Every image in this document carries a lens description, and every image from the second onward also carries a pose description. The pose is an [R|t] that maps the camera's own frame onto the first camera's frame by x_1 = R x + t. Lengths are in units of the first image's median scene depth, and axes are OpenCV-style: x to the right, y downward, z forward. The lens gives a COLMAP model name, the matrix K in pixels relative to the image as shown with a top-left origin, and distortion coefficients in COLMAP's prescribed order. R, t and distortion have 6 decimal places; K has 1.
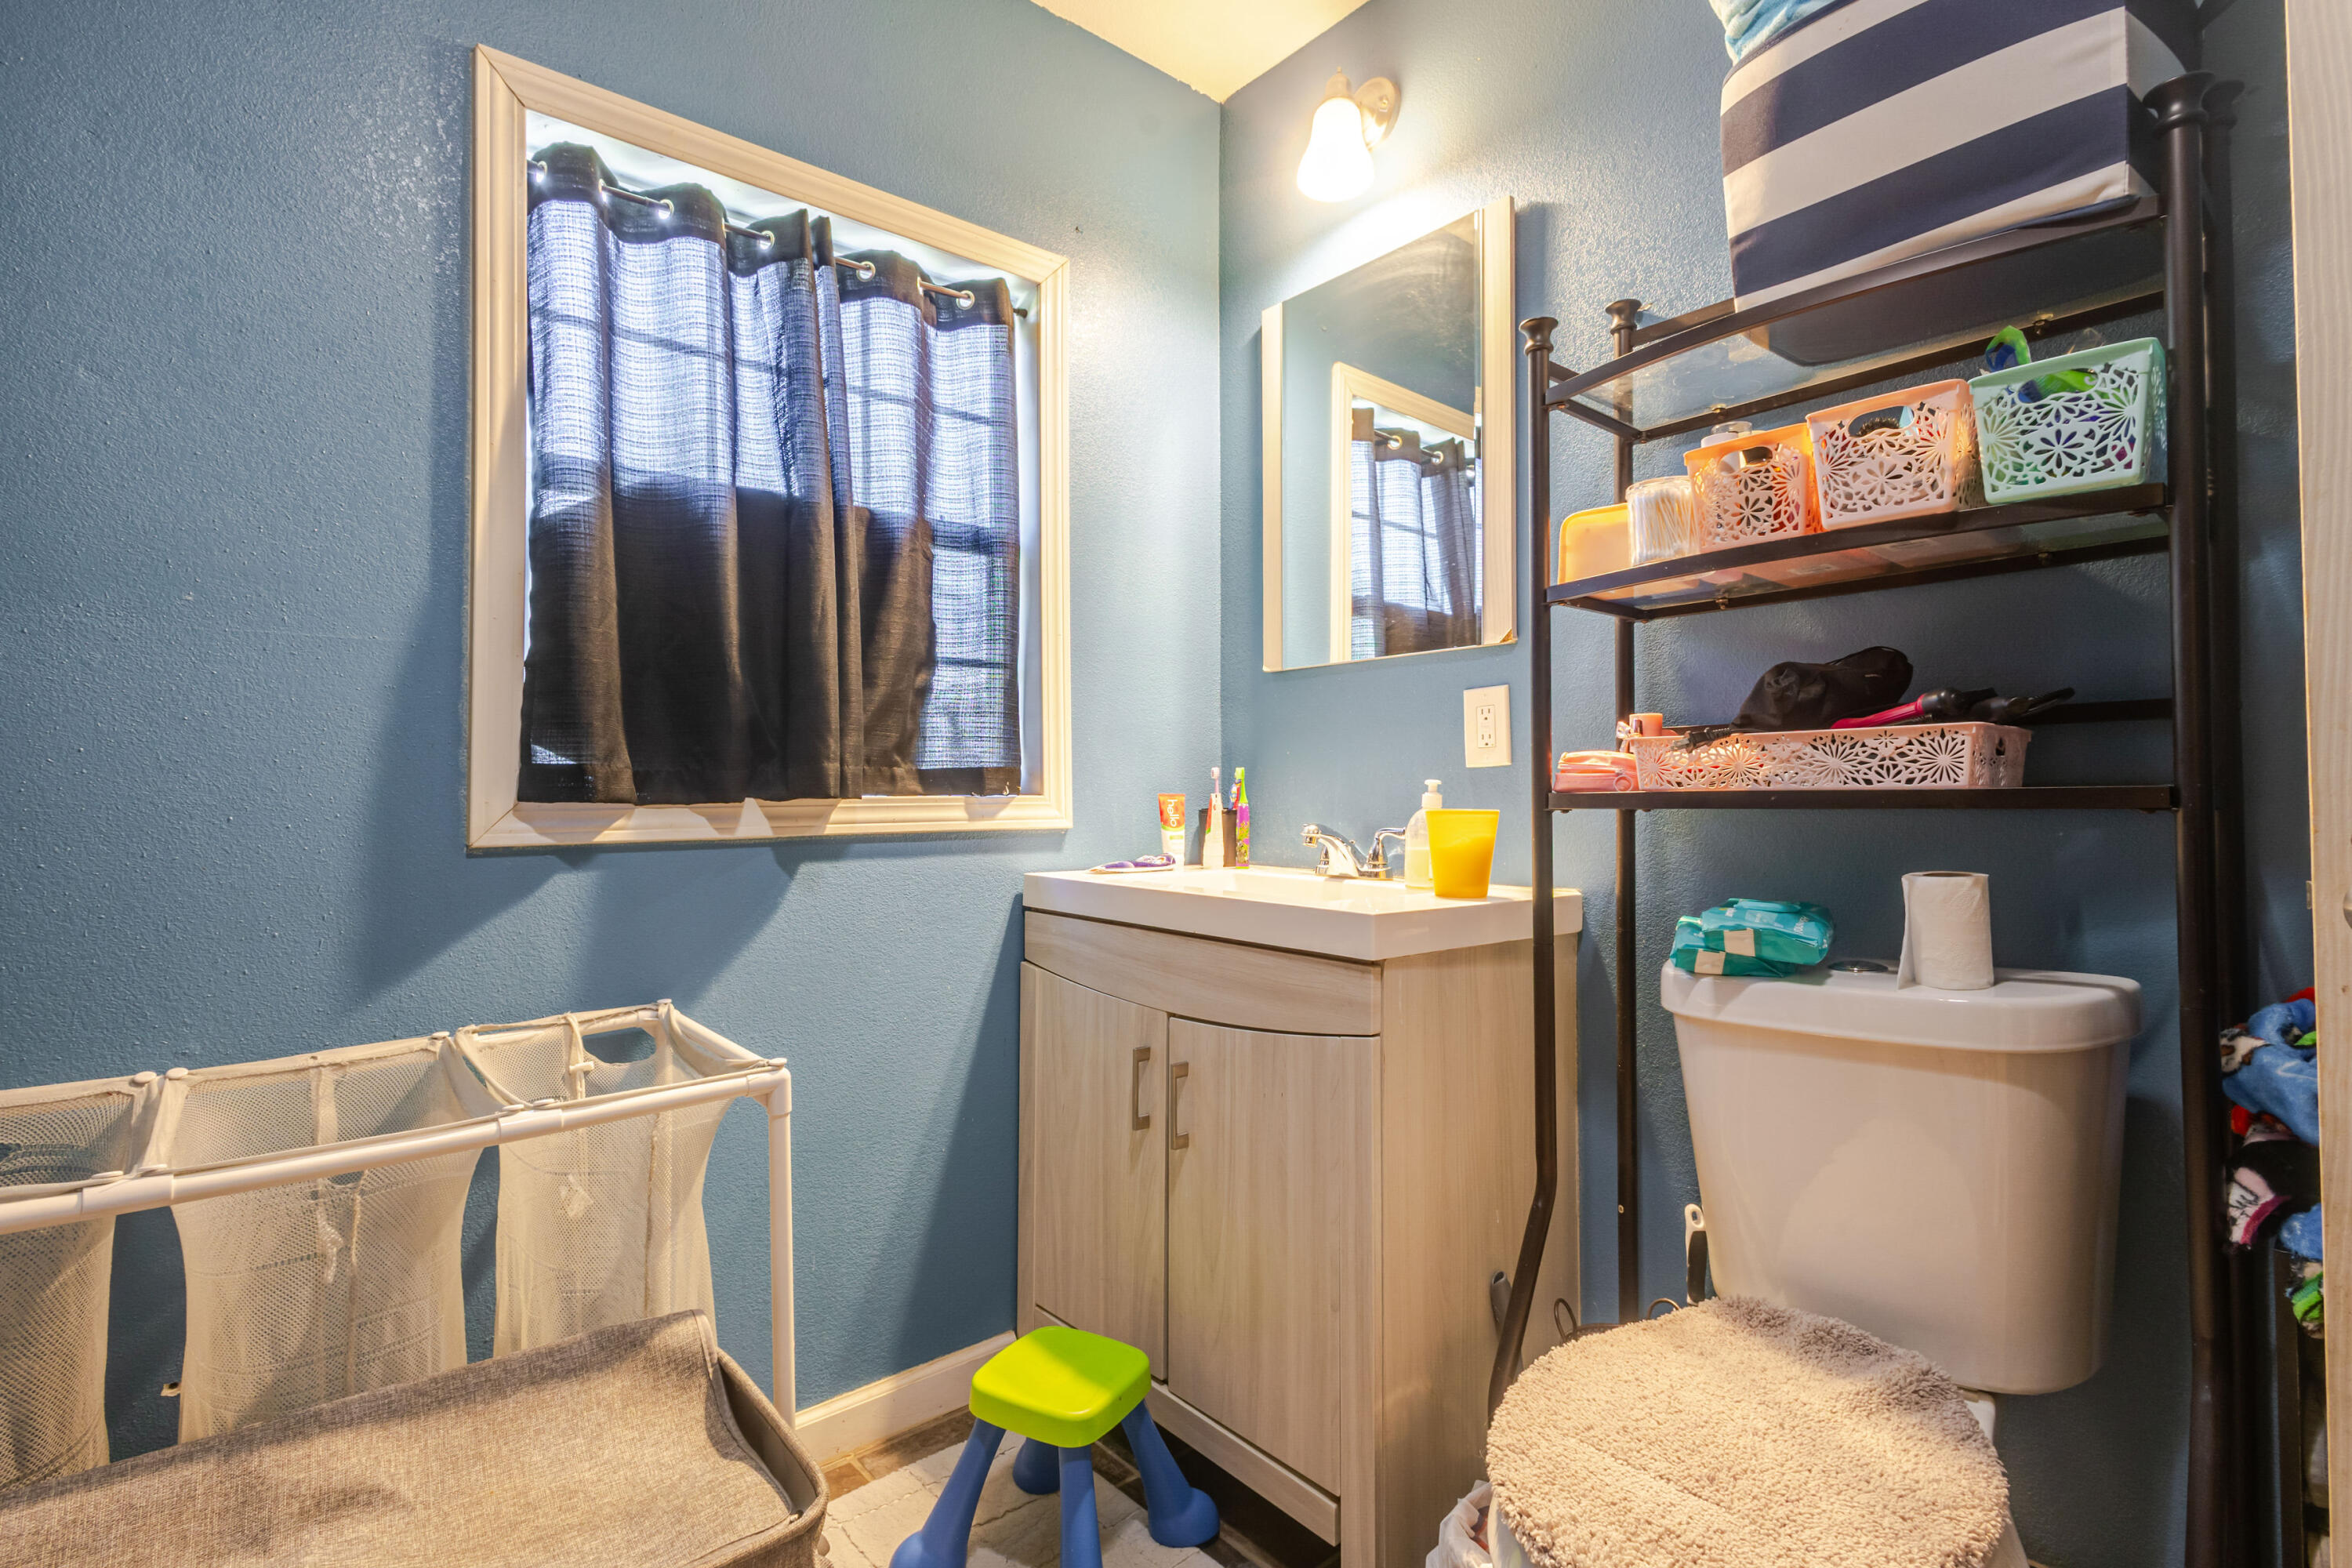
lens RADIAL K [[1087.0, 0, 1176.0], [0, 1087.0, 784.0], [0, 0, 1]] dist [0.006686, -0.000622]
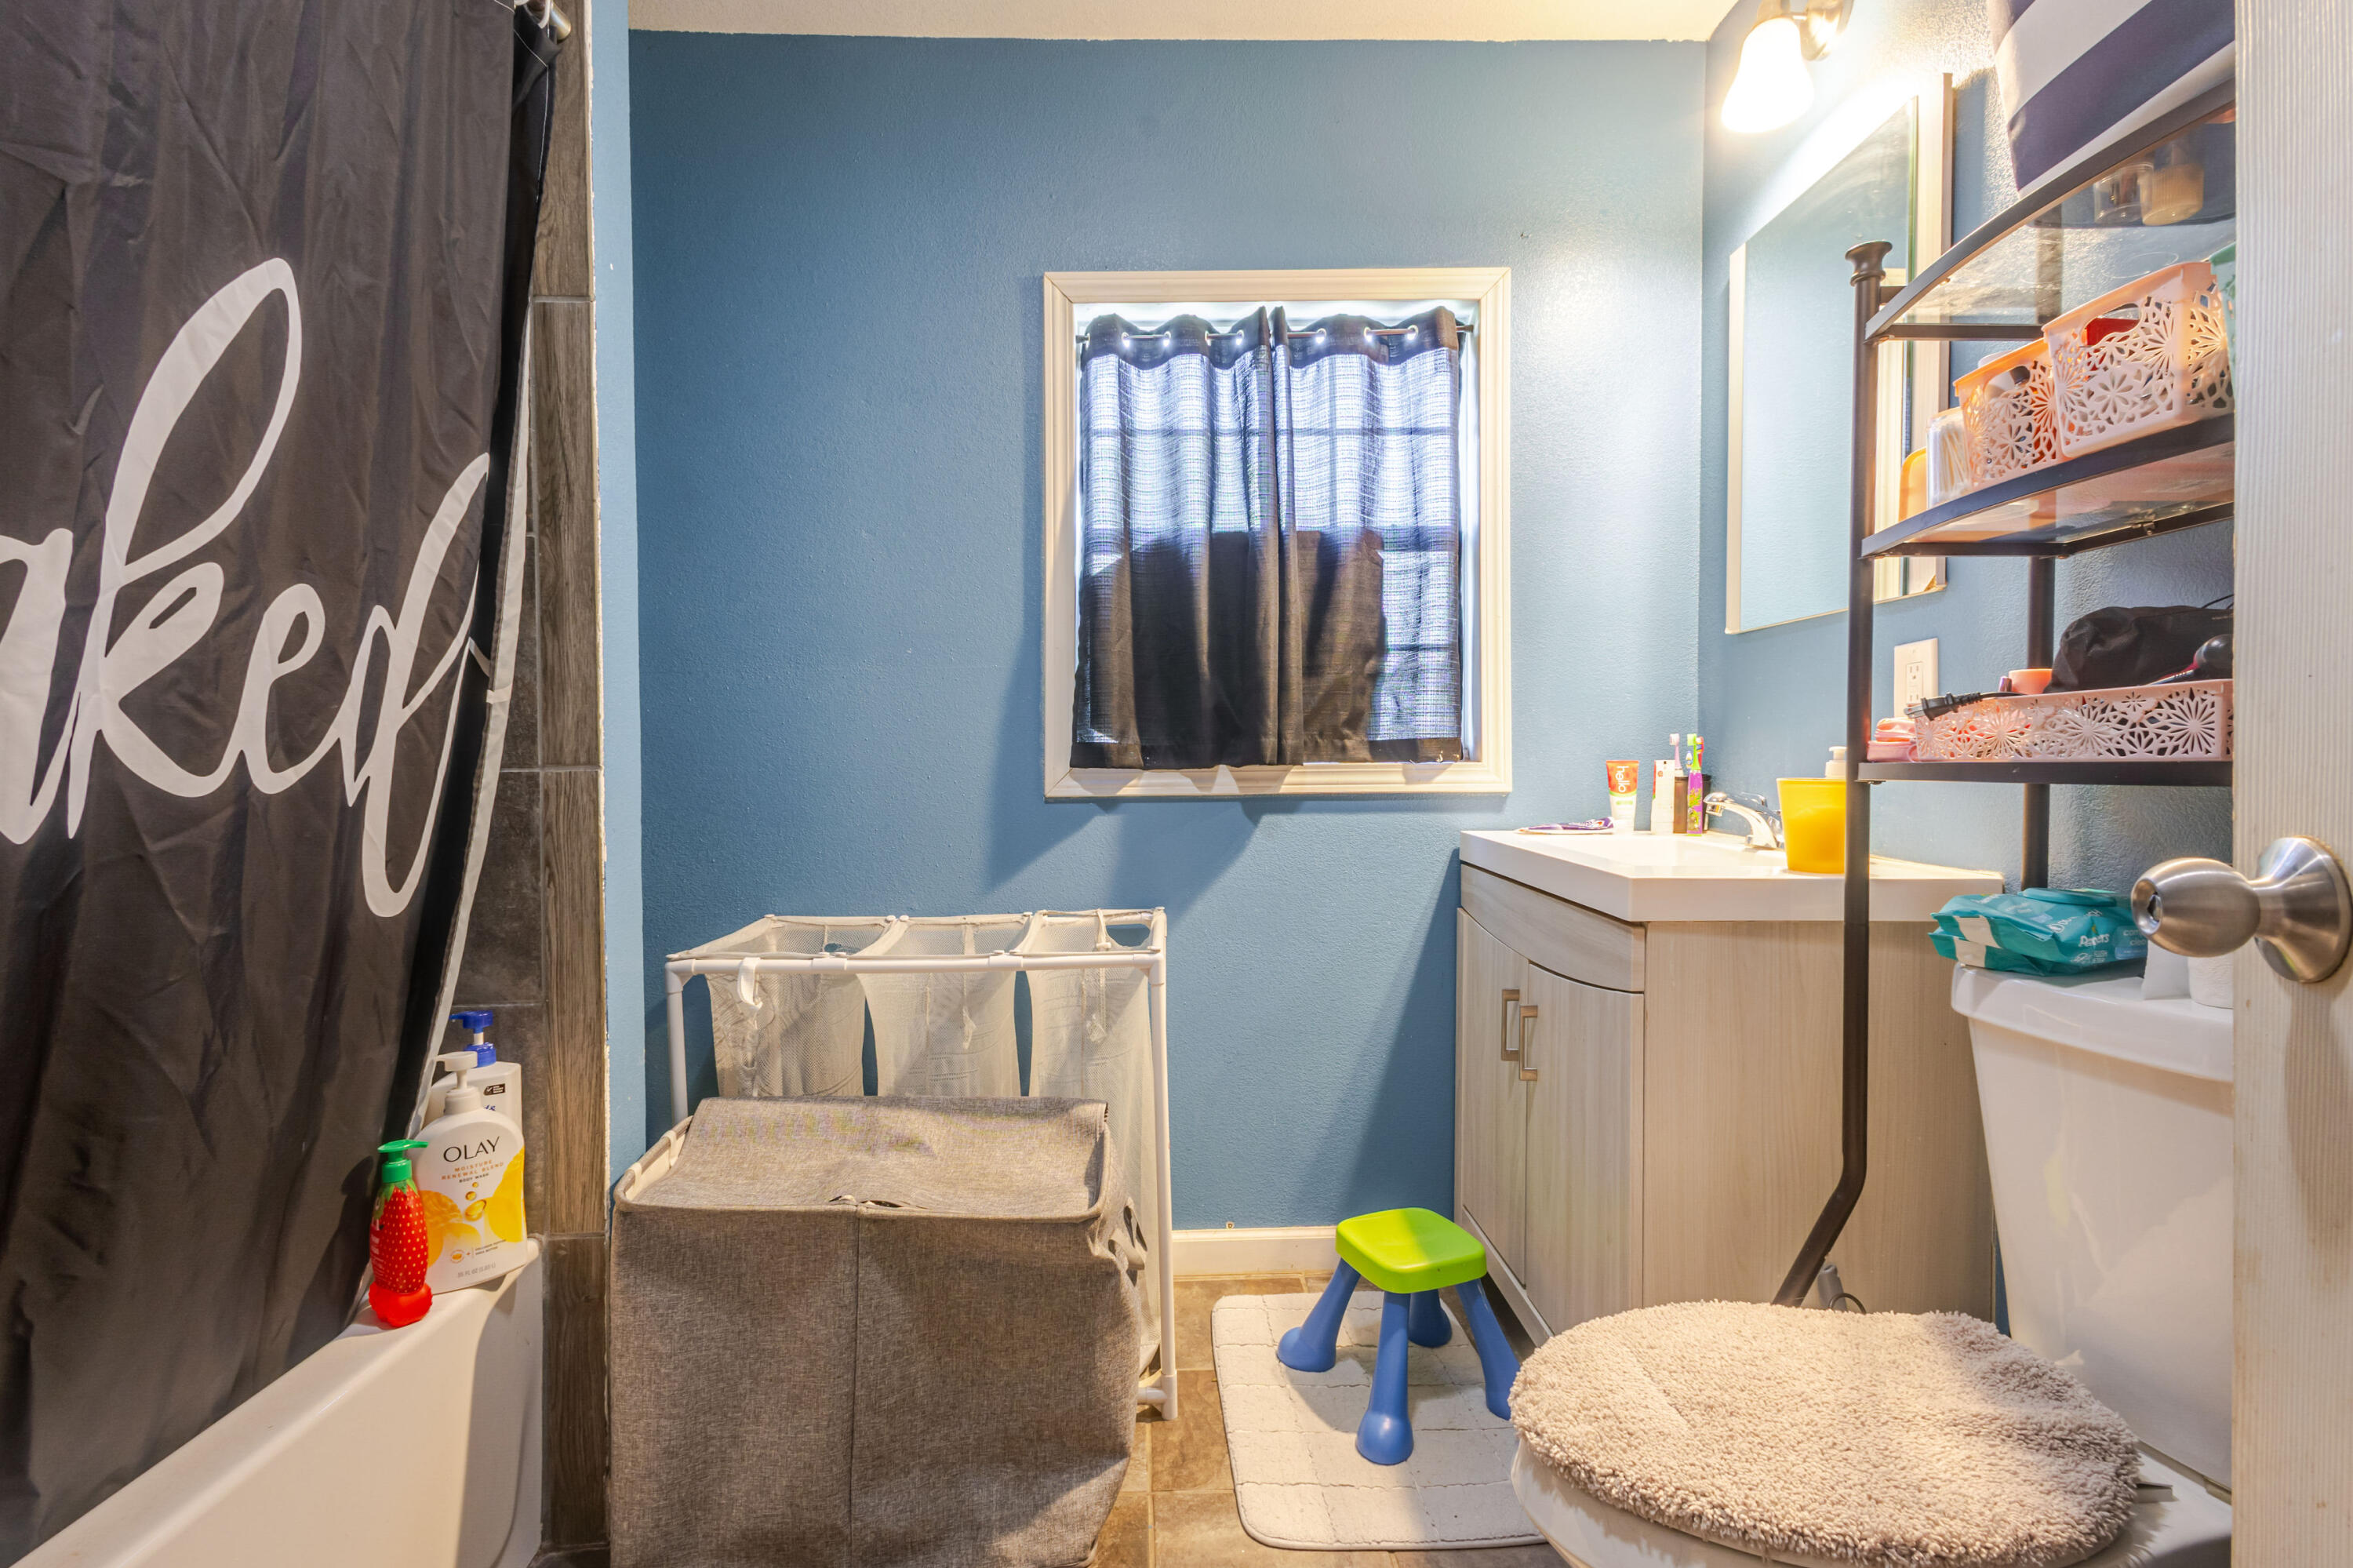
lens RADIAL K [[1057.7, 0, 1176.5], [0, 1057.7, 784.0], [0, 0, 1]] dist [0.002074, -0.000320]
pose [[0.786676, 0.013271, -0.617224, 0.378393], [0.008976, 0.999417, 0.032930, -0.007366], [0.617301, -0.031446, 0.786098, -0.063817]]
